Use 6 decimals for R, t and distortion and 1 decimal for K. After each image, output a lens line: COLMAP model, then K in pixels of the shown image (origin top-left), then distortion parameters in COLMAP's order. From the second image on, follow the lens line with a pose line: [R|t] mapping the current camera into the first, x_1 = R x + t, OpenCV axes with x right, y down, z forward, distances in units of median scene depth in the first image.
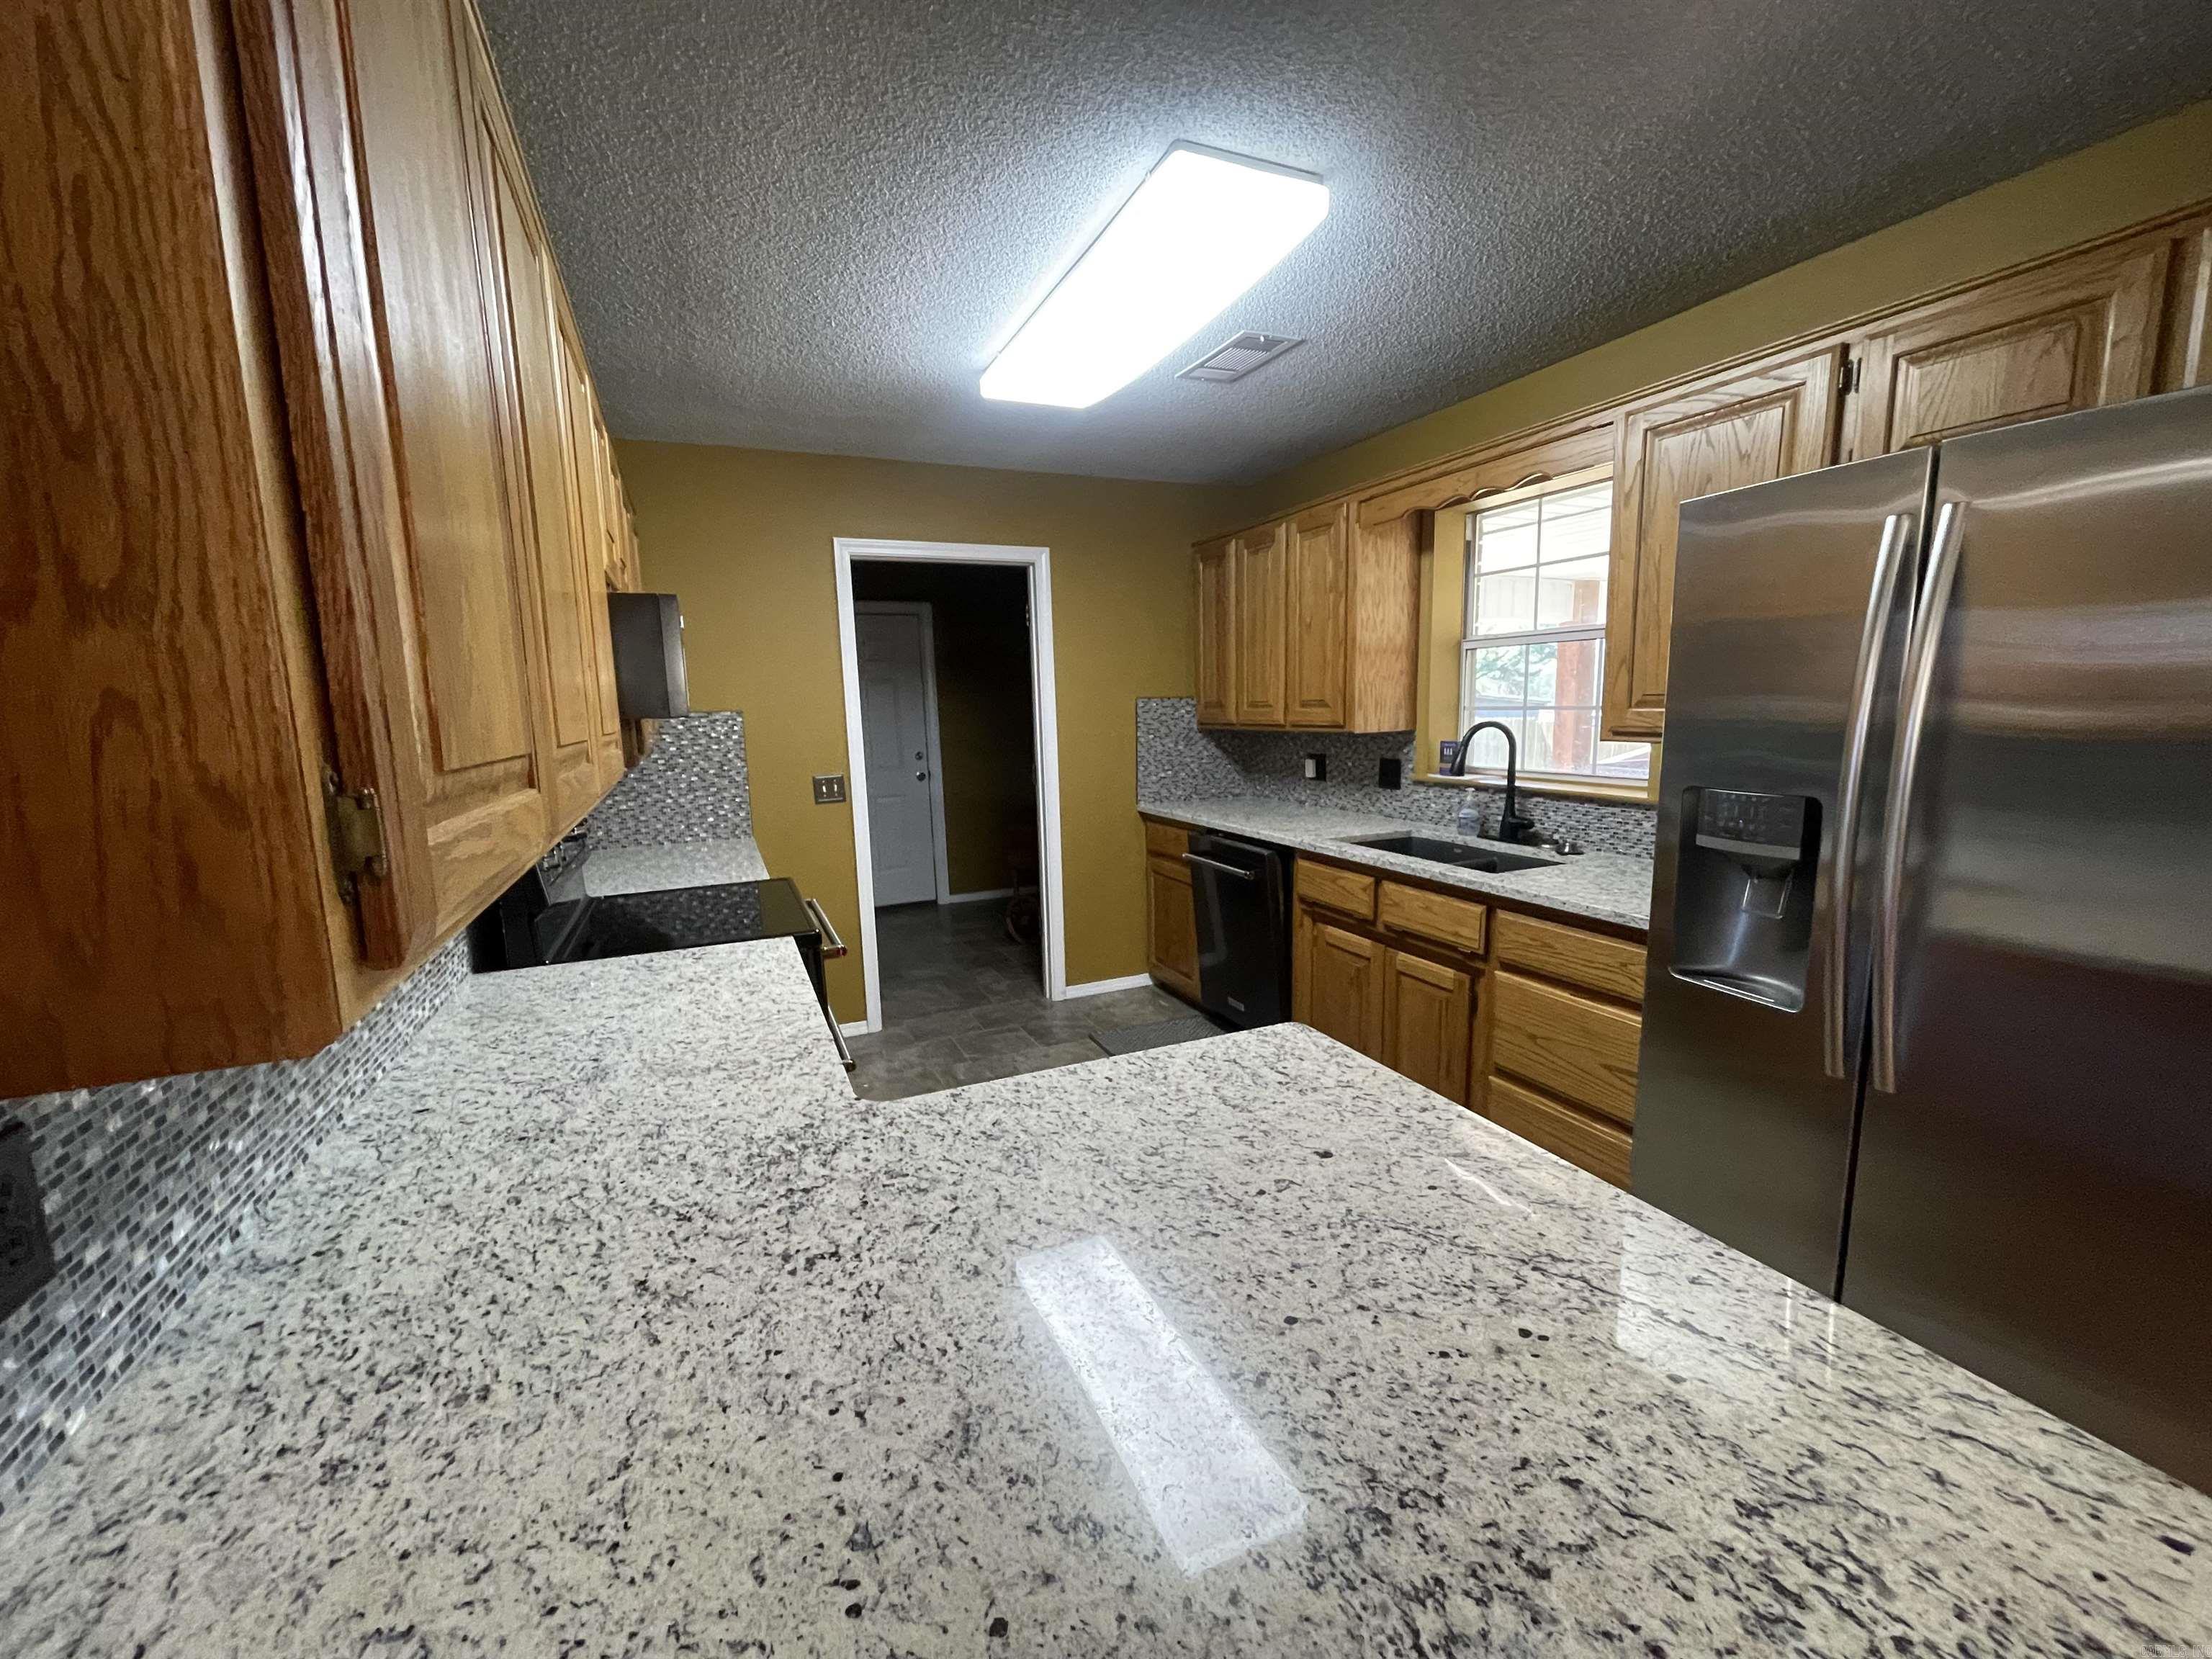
lens RADIAL K [[888.9, 0, 1097.5], [0, 888.9, 827.5], [0, 0, 1]] dist [0.000684, 0.000011]
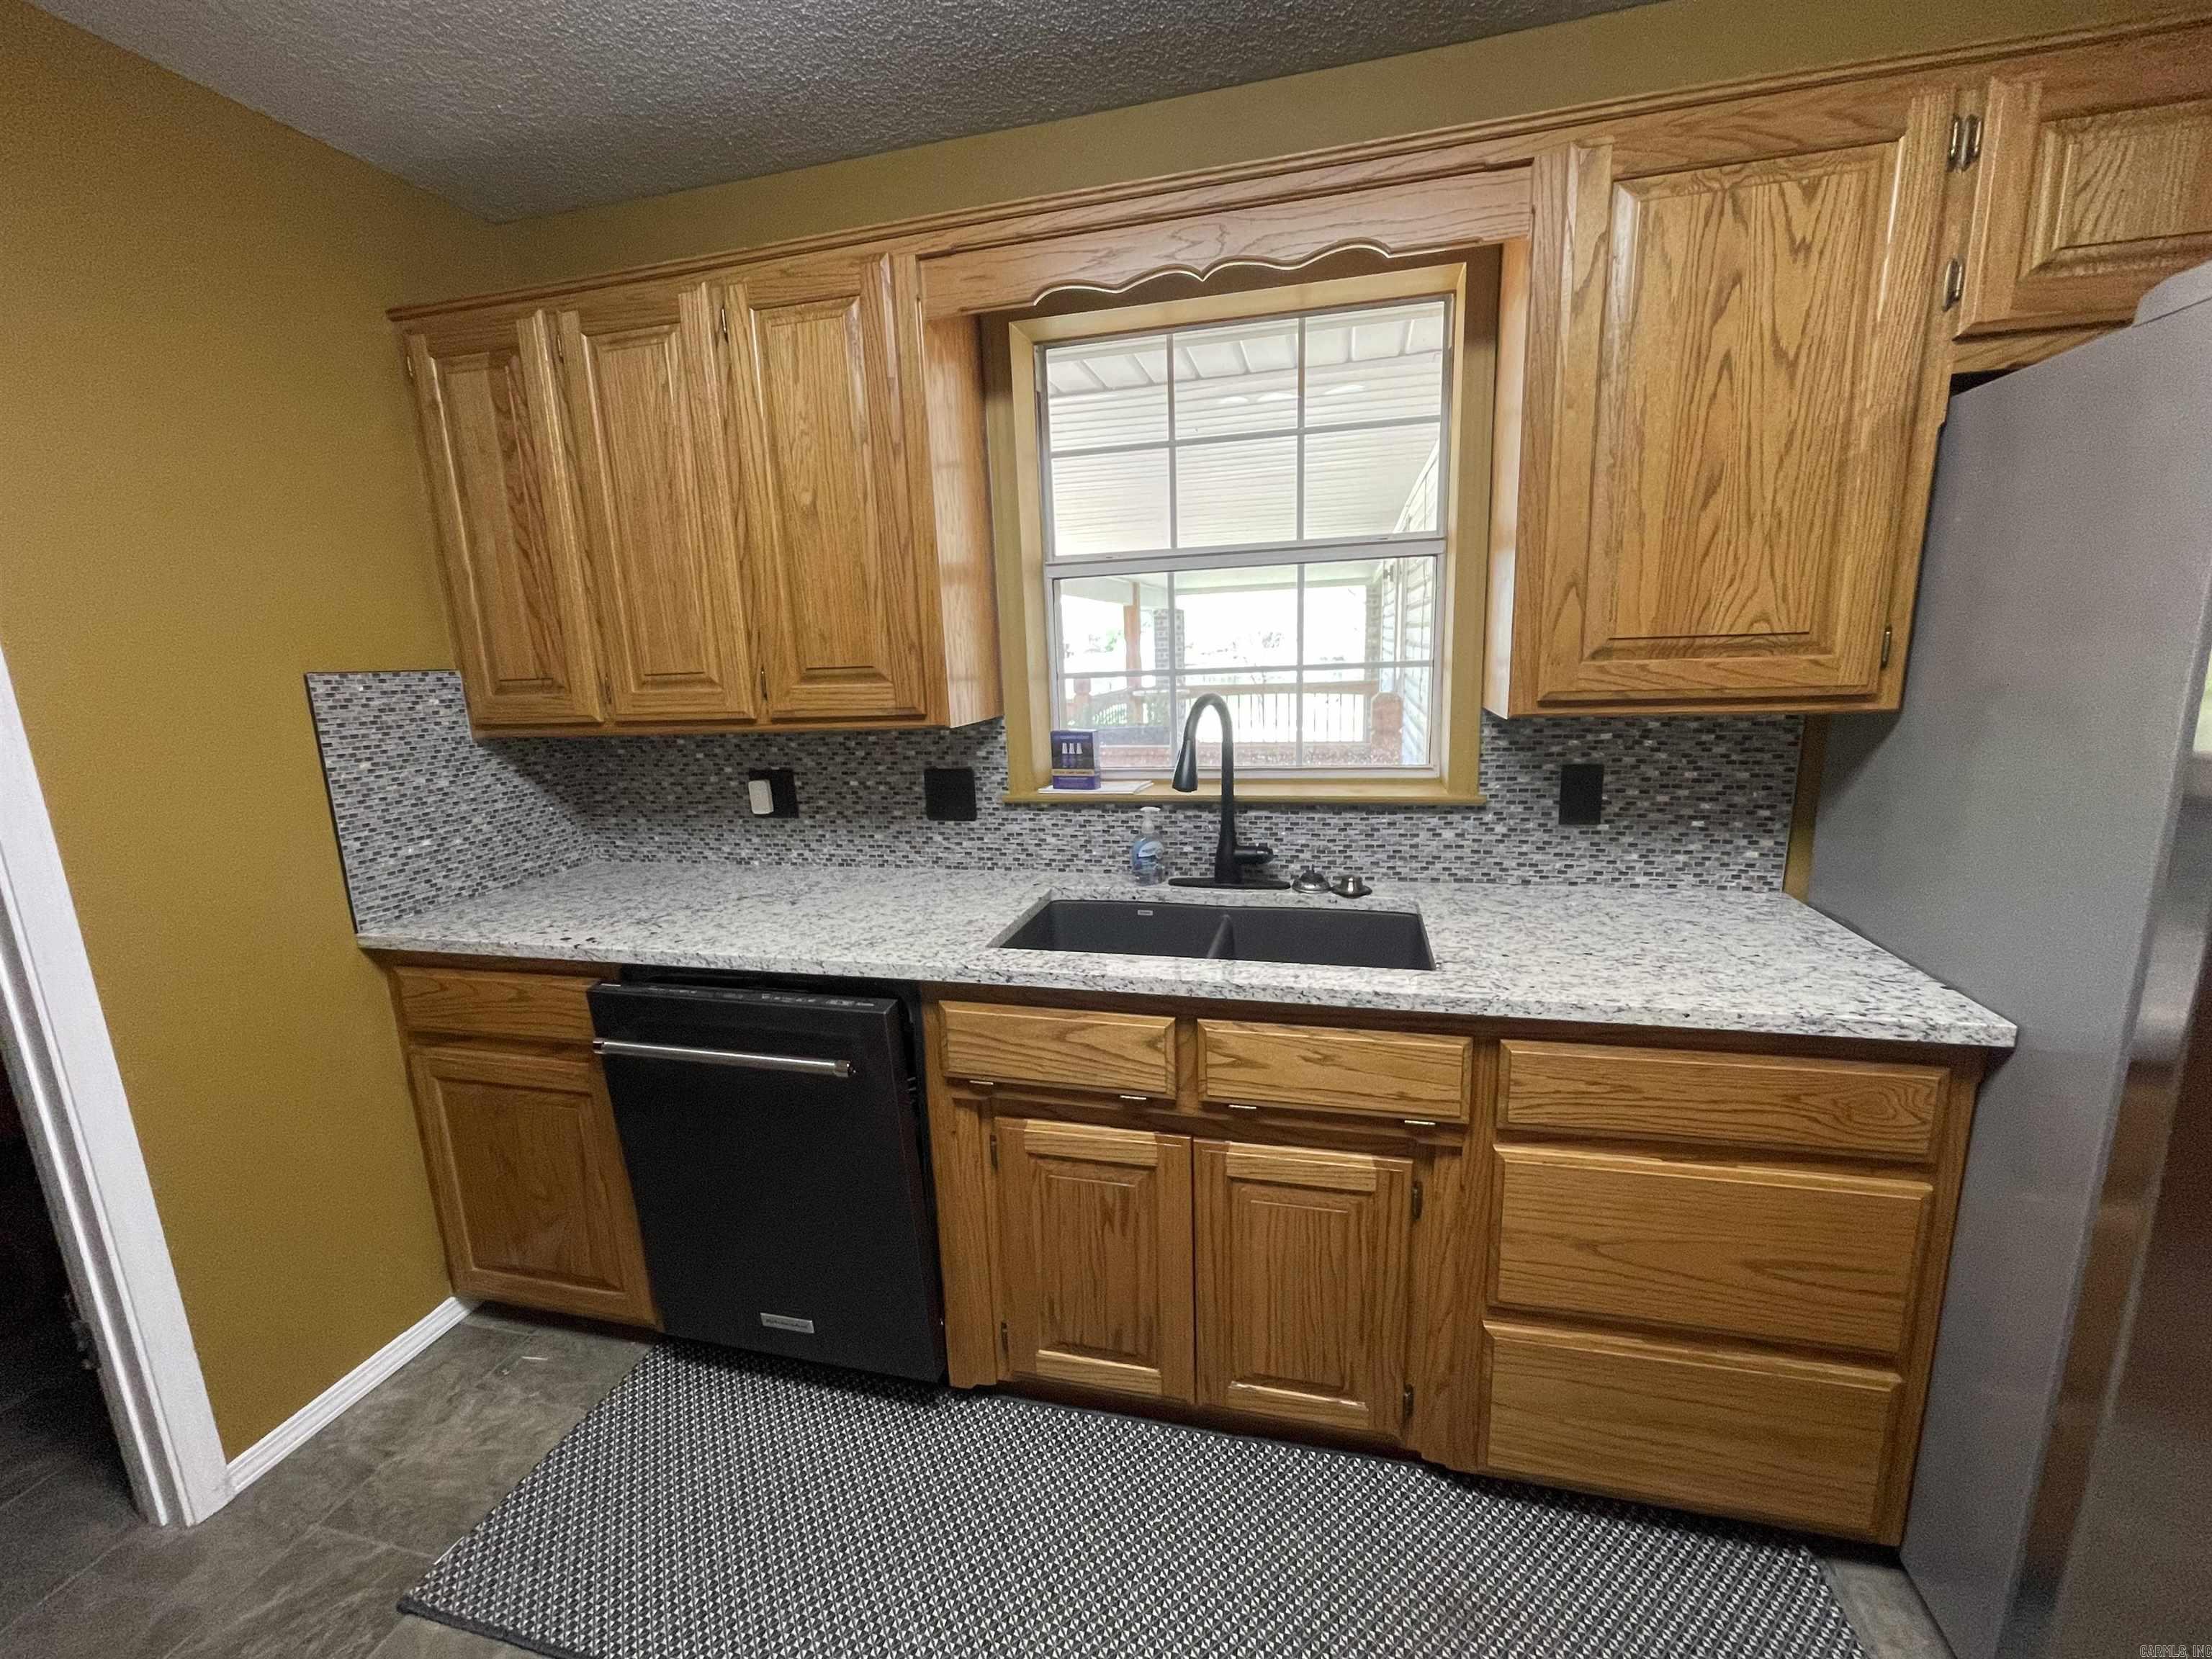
lens RADIAL K [[948.0, 0, 1100.5], [0, 948.0, 837.5], [0, 0, 1]] dist [-0.002585, 0.000534]
pose [[0.624280, -0.155594, 0.765548, -0.088618], [0.133585, 0.986793, 0.091627, -0.082091], [-0.769694, 0.045065, 0.636820, 0.584256]]
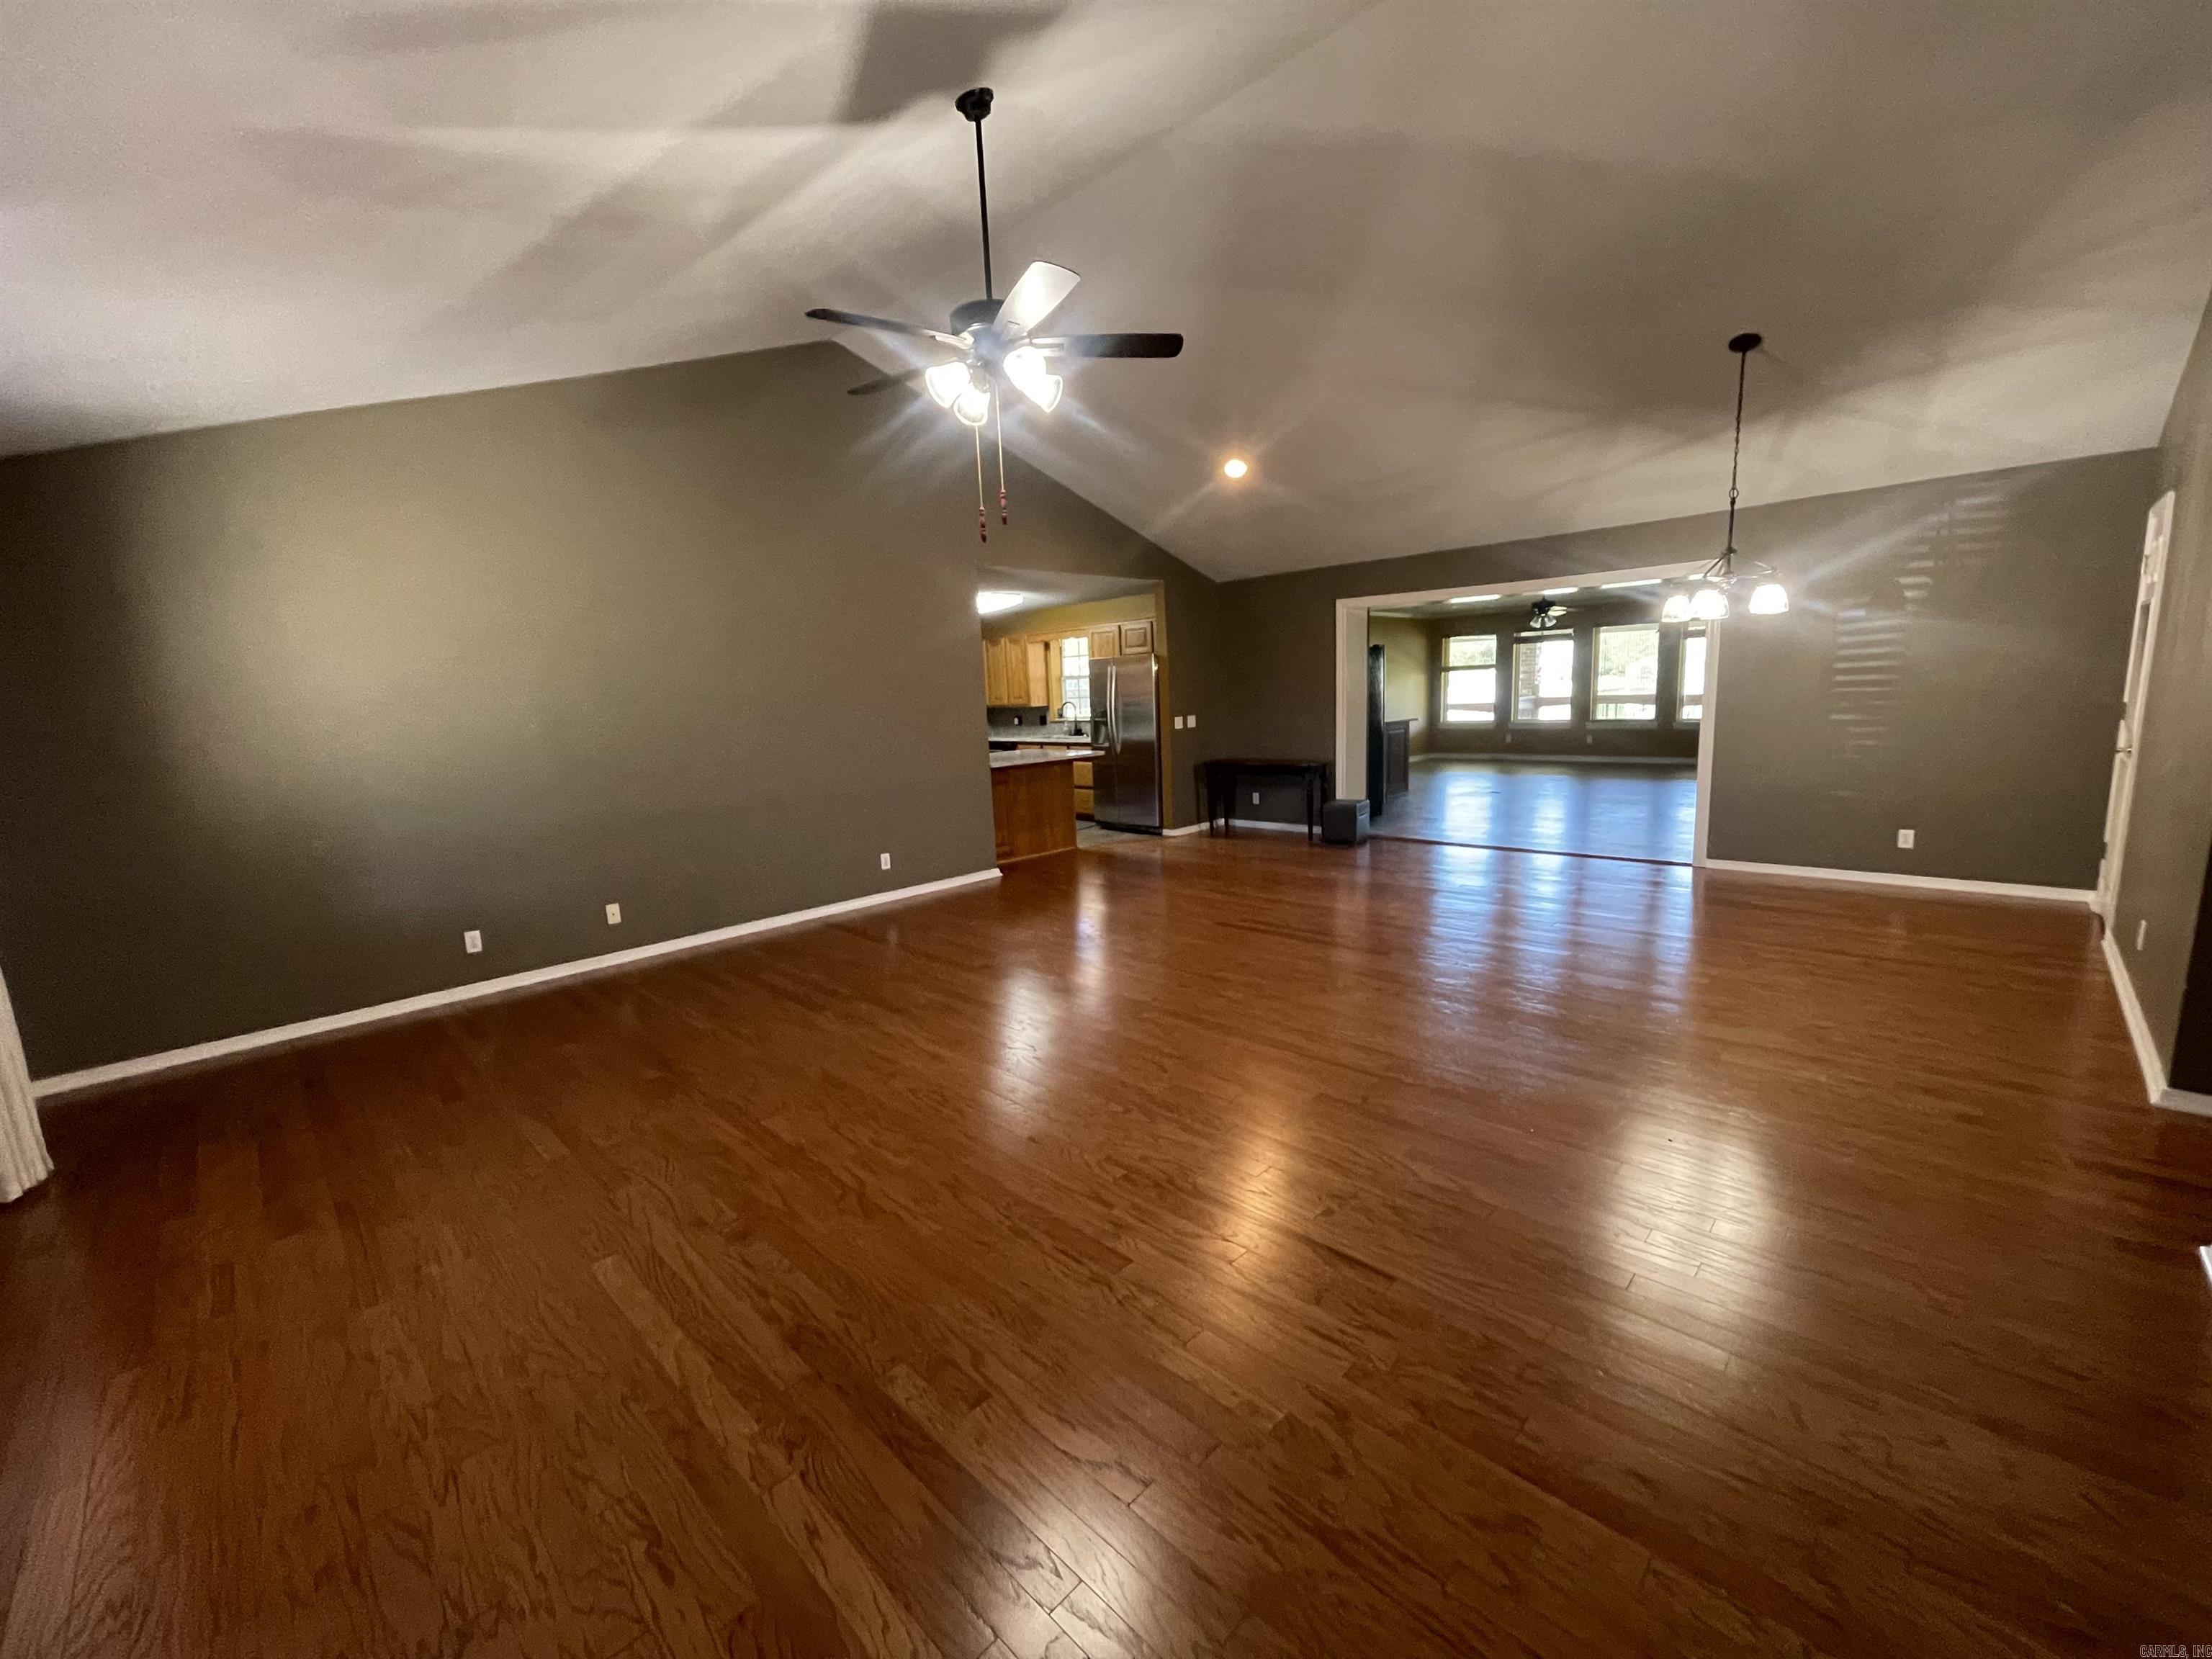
lens RADIAL K [[888.9, 0, 1104.7], [0, 888.9, 833.1], [0, 0, 1]] dist [0.000684, 0.000011]
pose [[0.931415, -0.073063, 0.356551, -0.639134], [0.071539, 0.997285, 0.017478, 0.311554], [-0.356860, 0.009228, 0.934112, -2.081742]]
